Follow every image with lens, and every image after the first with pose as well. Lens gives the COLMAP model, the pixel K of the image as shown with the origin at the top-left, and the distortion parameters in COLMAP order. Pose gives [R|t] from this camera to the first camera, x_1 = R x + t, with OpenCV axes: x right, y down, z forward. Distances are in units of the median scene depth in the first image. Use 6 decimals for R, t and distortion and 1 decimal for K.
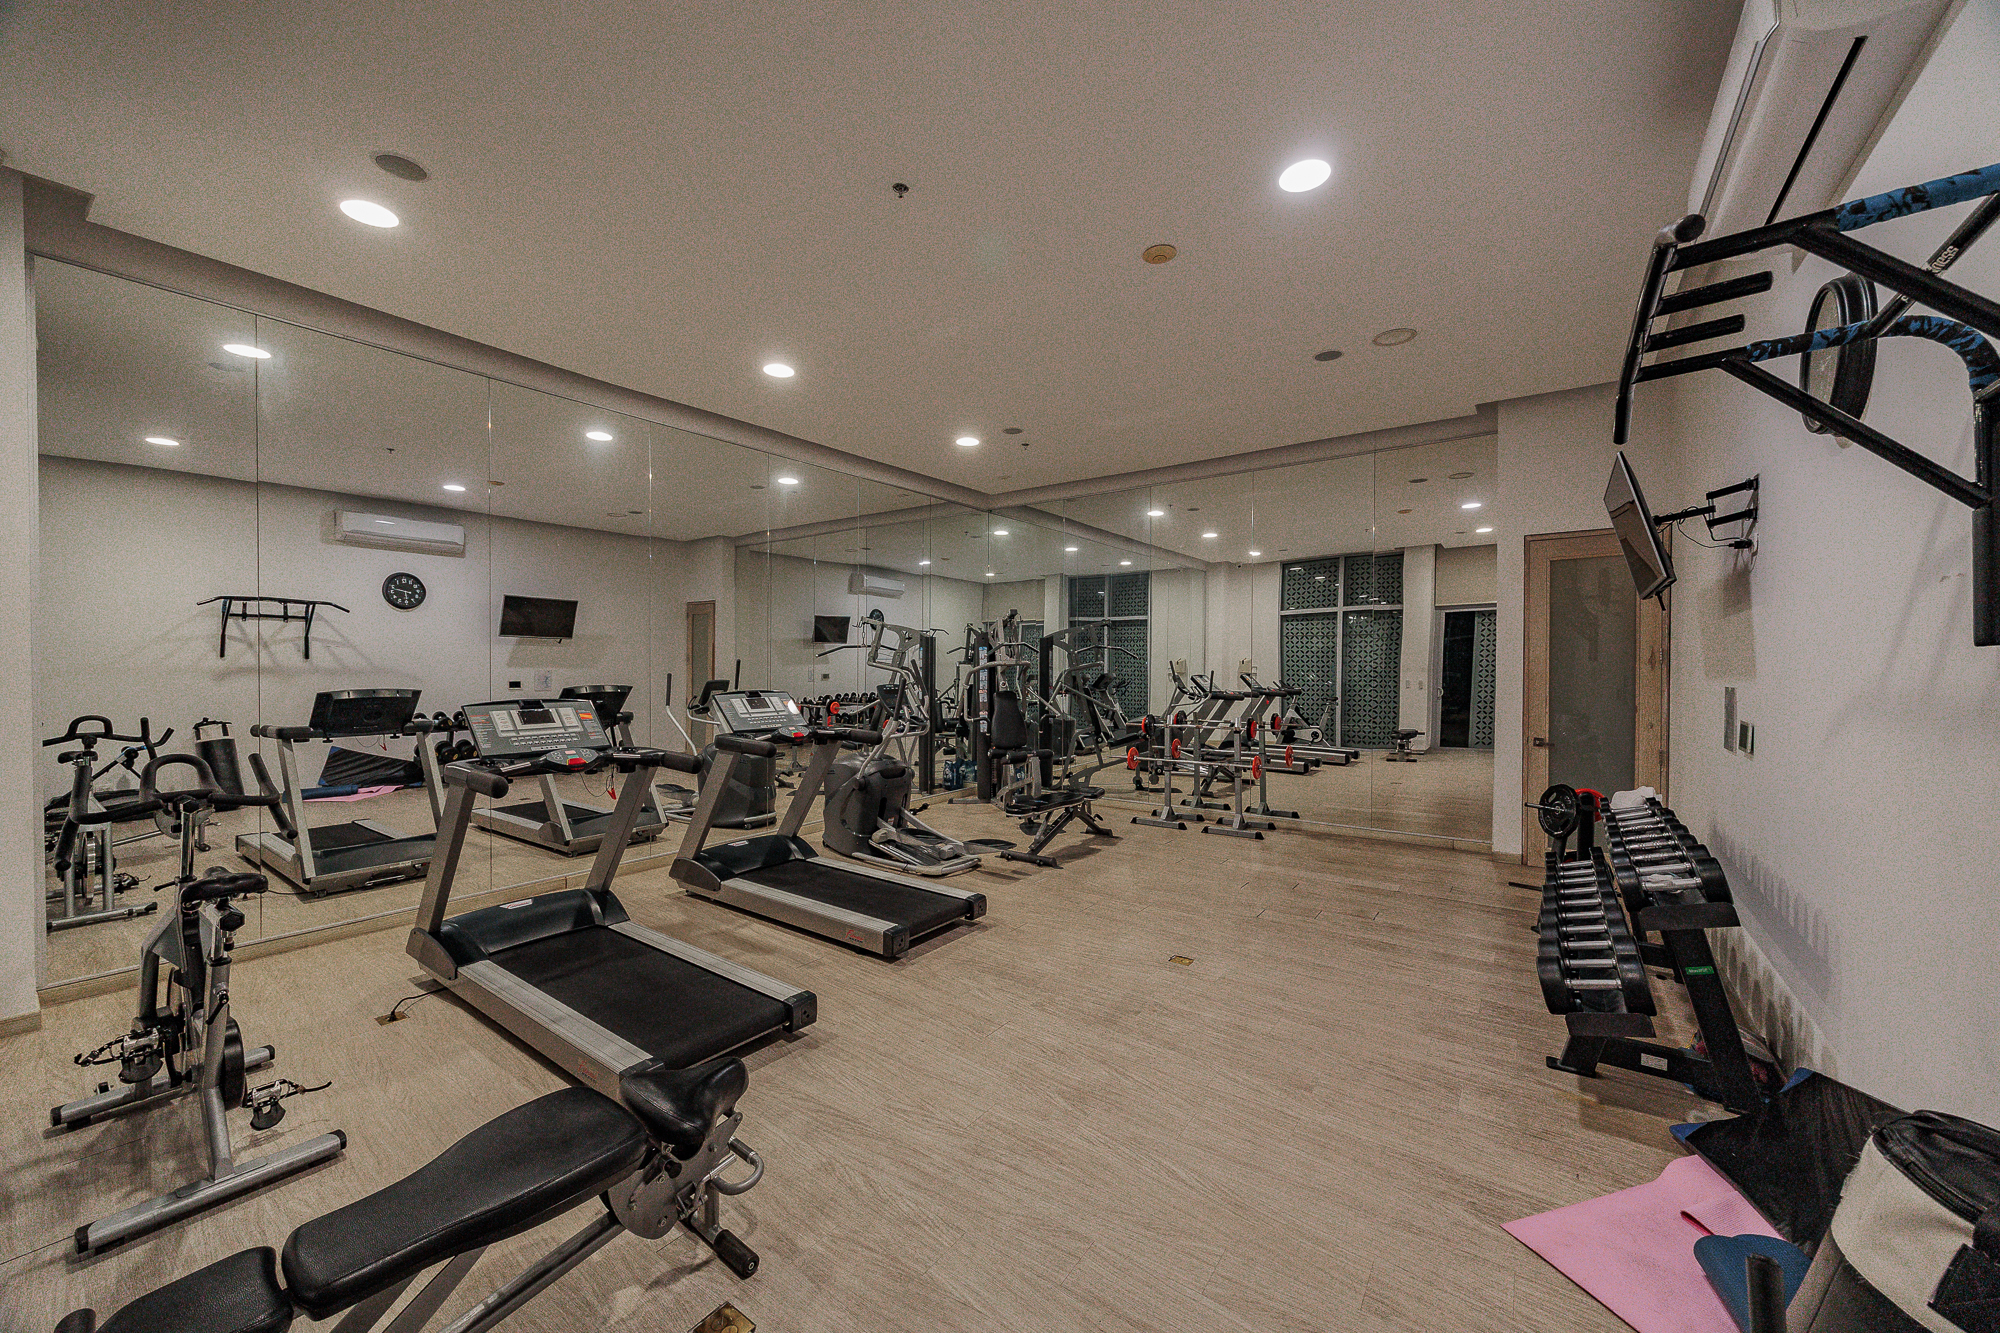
lens RADIAL K [[768.7, 0, 998.6], [0, 768.7, 669.0], [0, 0, 1]] dist [0.011438, 0.000140]
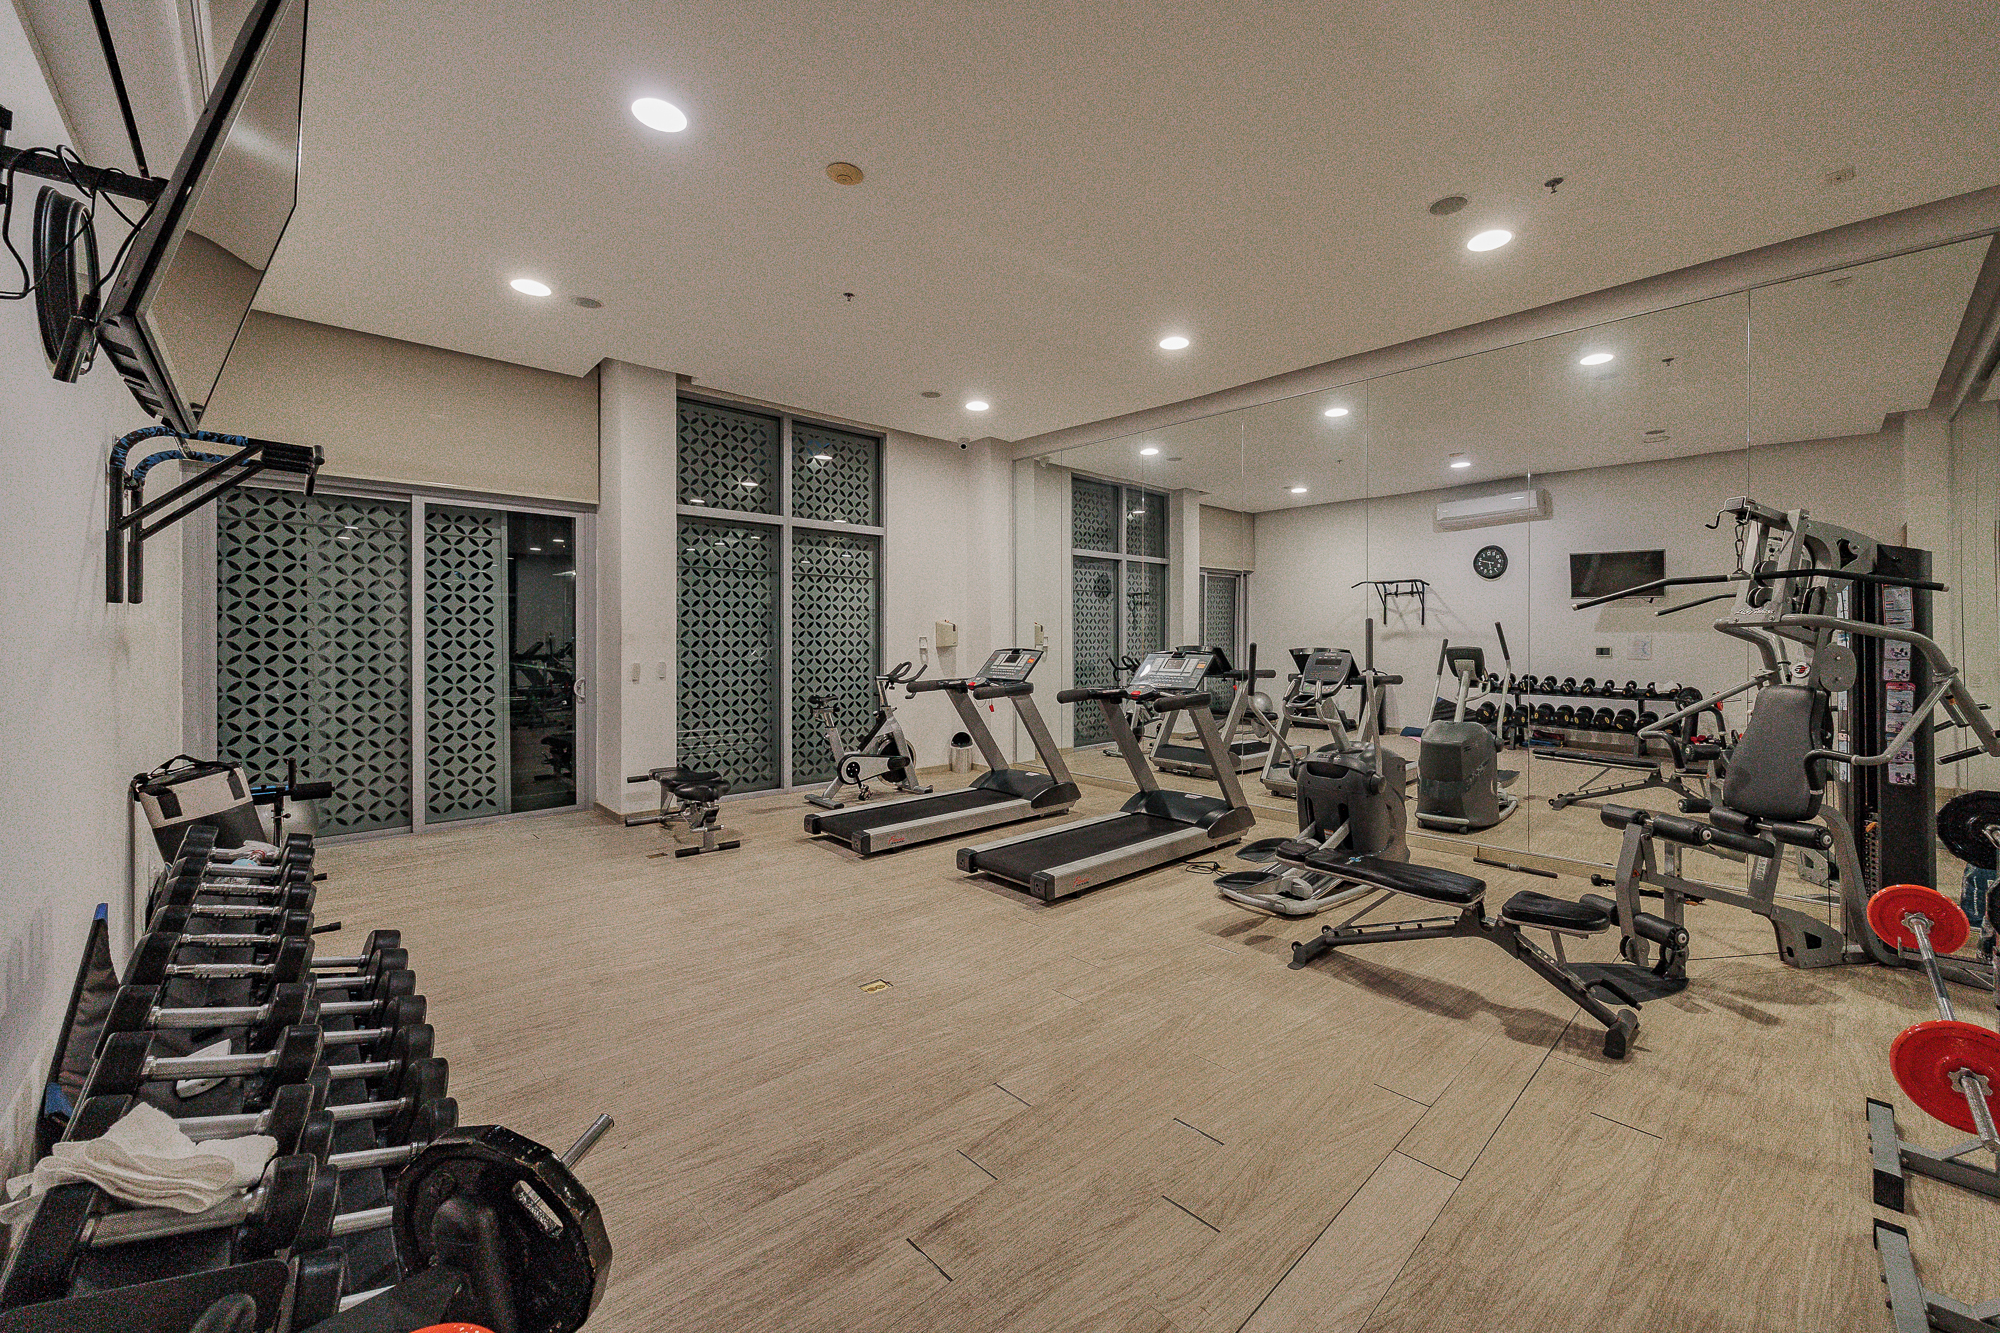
lens RADIAL K [[768.7, 0, 1029.9], [0, 768.7, 631.7], [0, 0, 1]] dist [0.011438, 0.000140]
pose [[-0.179324, -0.001882, -0.983788, 0.743046], [-0.003407, 0.999993, -0.001292, 0.002161], [0.983784, 0.003120, -0.179330, 0.960603]]
